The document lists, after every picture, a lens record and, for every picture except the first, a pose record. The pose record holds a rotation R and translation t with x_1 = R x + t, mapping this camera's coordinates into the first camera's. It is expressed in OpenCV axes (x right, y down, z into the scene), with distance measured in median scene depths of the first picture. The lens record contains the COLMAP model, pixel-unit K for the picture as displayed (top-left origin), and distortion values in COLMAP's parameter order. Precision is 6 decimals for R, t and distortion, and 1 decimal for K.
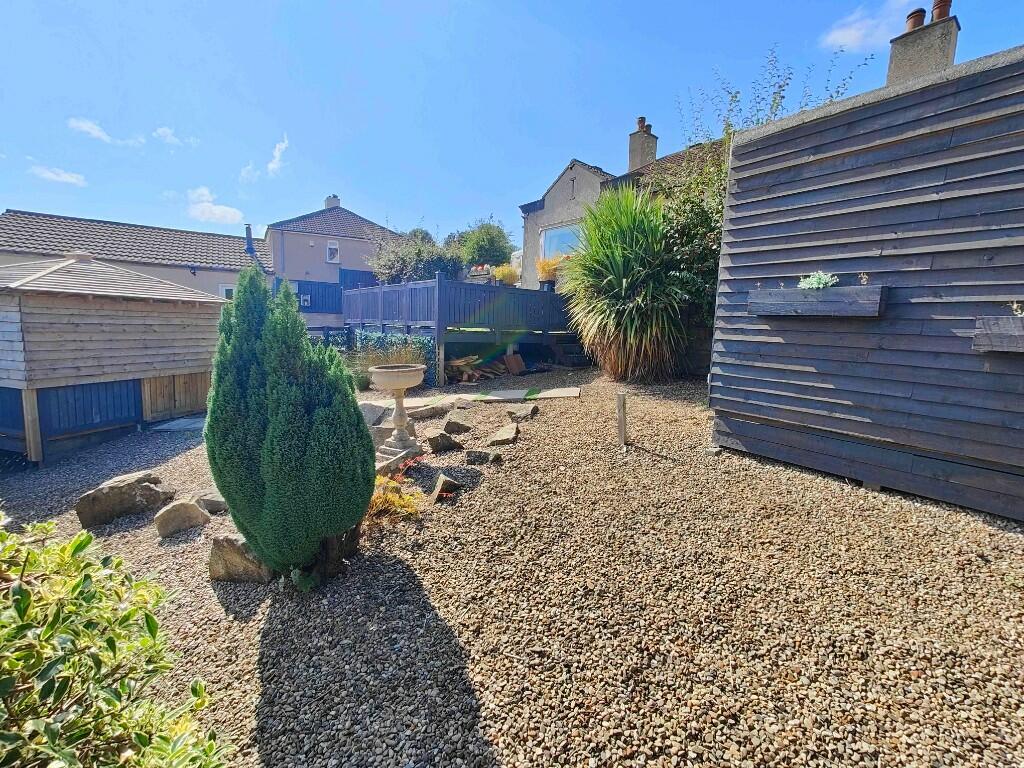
lens RADIAL K [[449.4, 0, 511.8], [0, 449.4, 380.7], [0, 0, 1]] dist [0.002924, 0.000959]
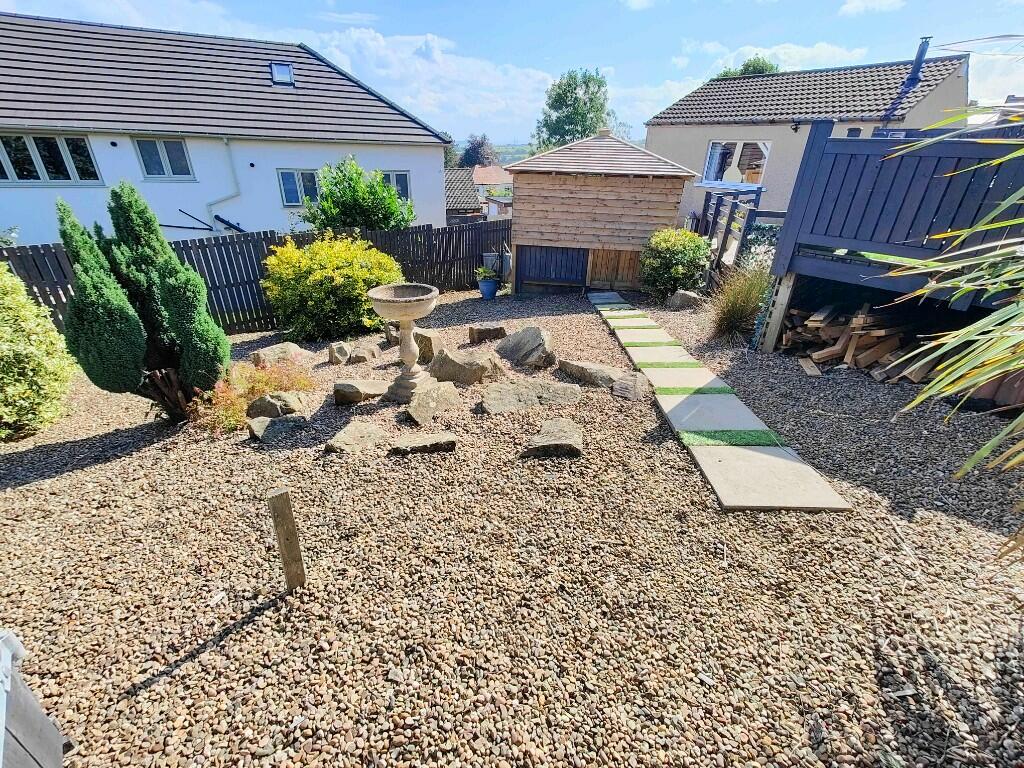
lens RADIAL K [[449.4, 0, 513.2], [0, 449.4, 383.8], [0, 0, 1]] dist [0.002924, 0.000959]
pose [[0.156098, 0.434866, -0.886863, 0.346435], [-0.147393, 0.898071, 0.414419, -0.153362], [0.976683, 0.066028, 0.204283, 0.645244]]
